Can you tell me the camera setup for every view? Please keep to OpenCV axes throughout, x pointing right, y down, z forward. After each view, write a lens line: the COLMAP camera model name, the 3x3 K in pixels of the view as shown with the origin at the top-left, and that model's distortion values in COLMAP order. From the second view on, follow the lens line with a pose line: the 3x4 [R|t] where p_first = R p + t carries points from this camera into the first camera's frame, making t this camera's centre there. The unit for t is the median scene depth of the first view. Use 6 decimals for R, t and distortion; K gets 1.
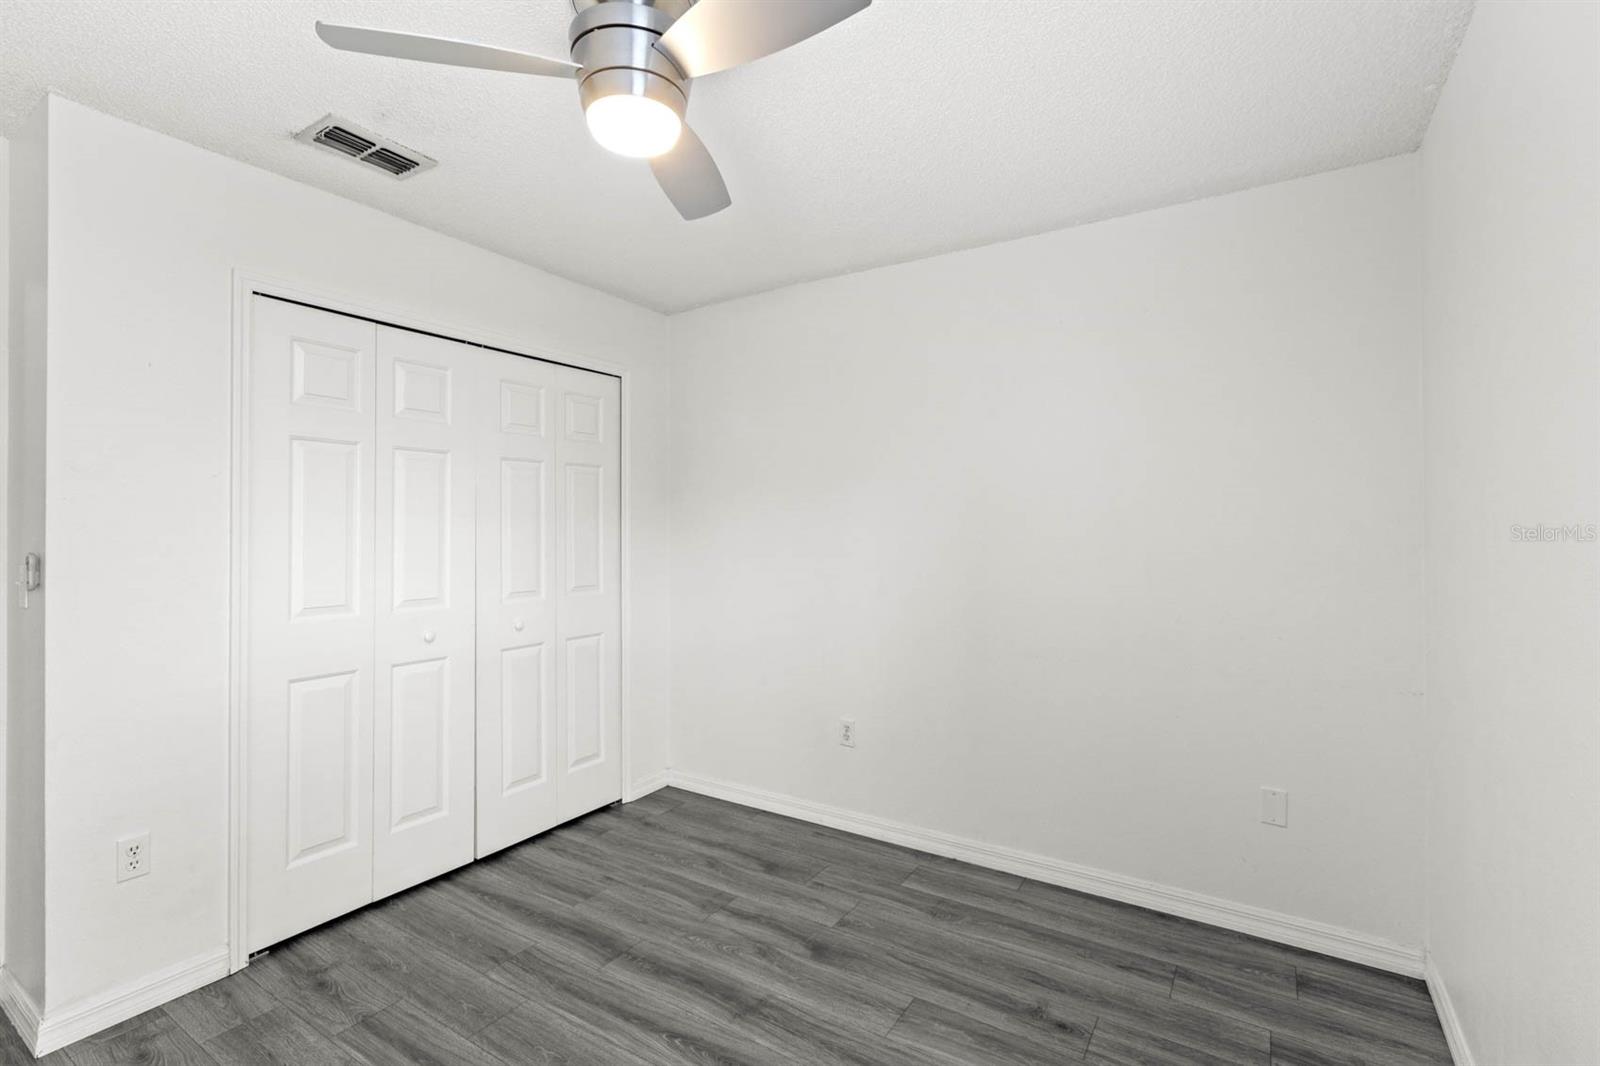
lens RADIAL K [[734.8, 0, 798.7], [0, 734.8, 525.9], [0, 0, 1]] dist [0.001691, -0.000112]
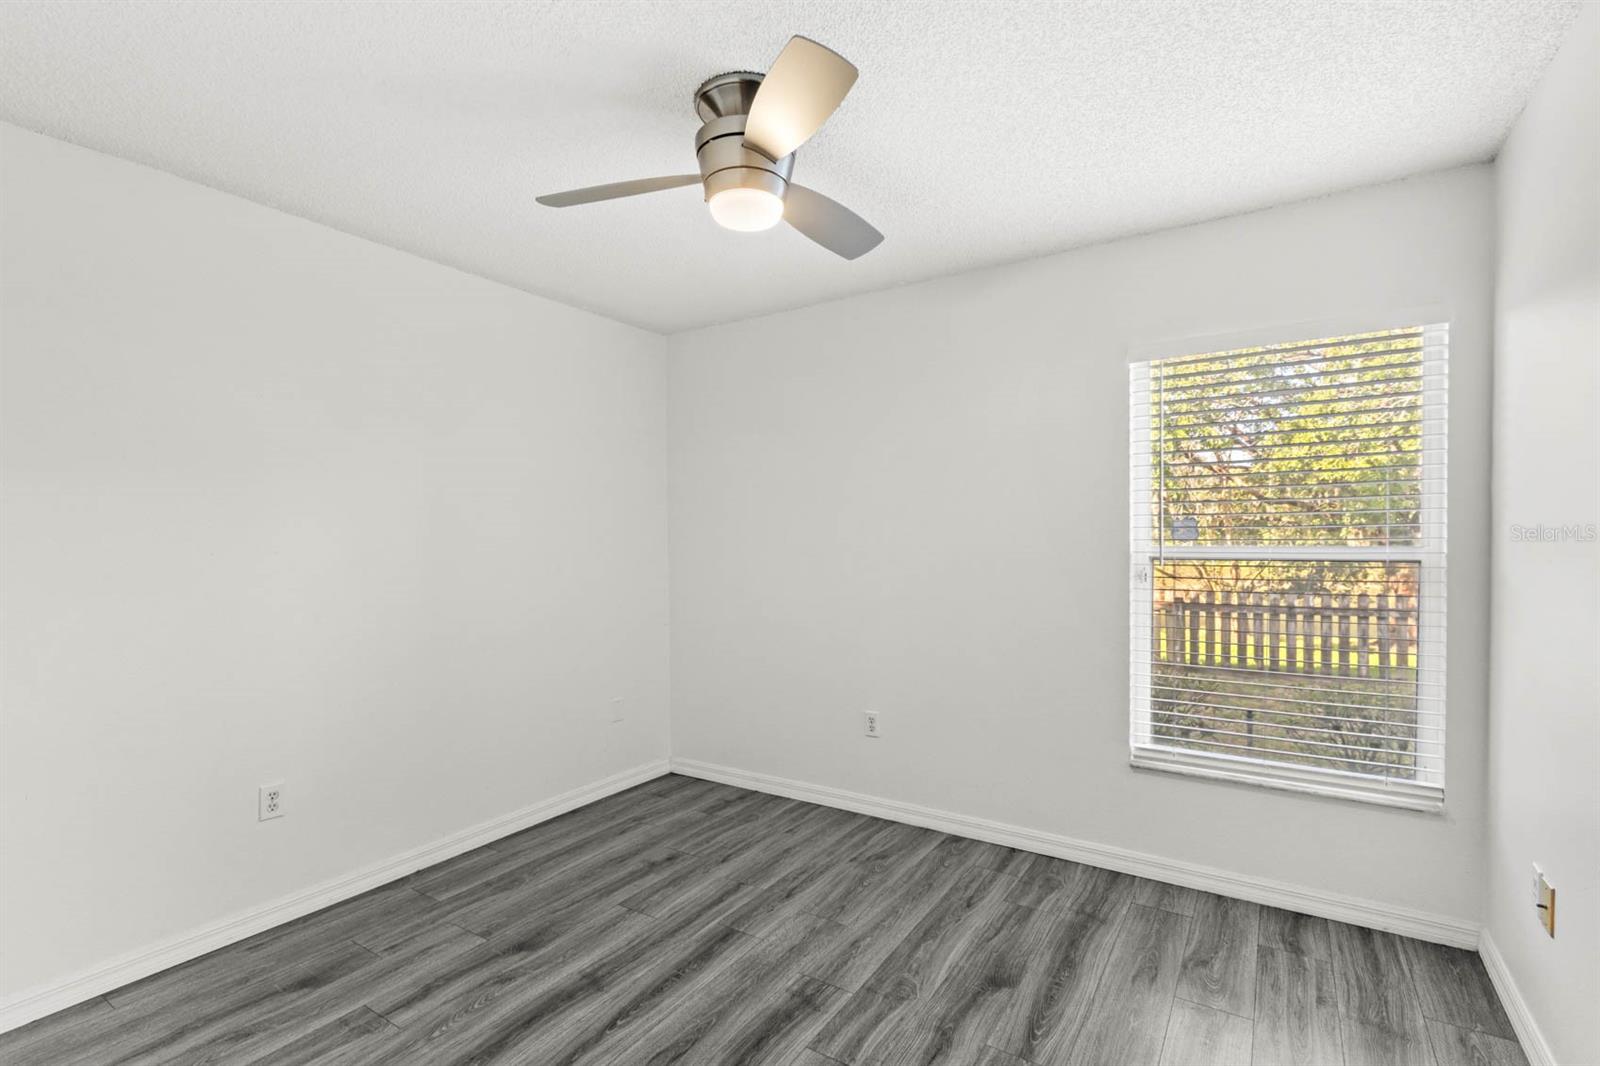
lens RADIAL K [[734.8, 0, 795.9], [0, 734.8, 539.0], [0, 0, 1]] dist [0.001691, -0.000112]
pose [[0.003314, -0.002529, 0.999991, -0.942901], [0.000245, 0.999997, 0.002528, -0.006882], [-0.999994, 0.000237, 0.003315, 0.562546]]
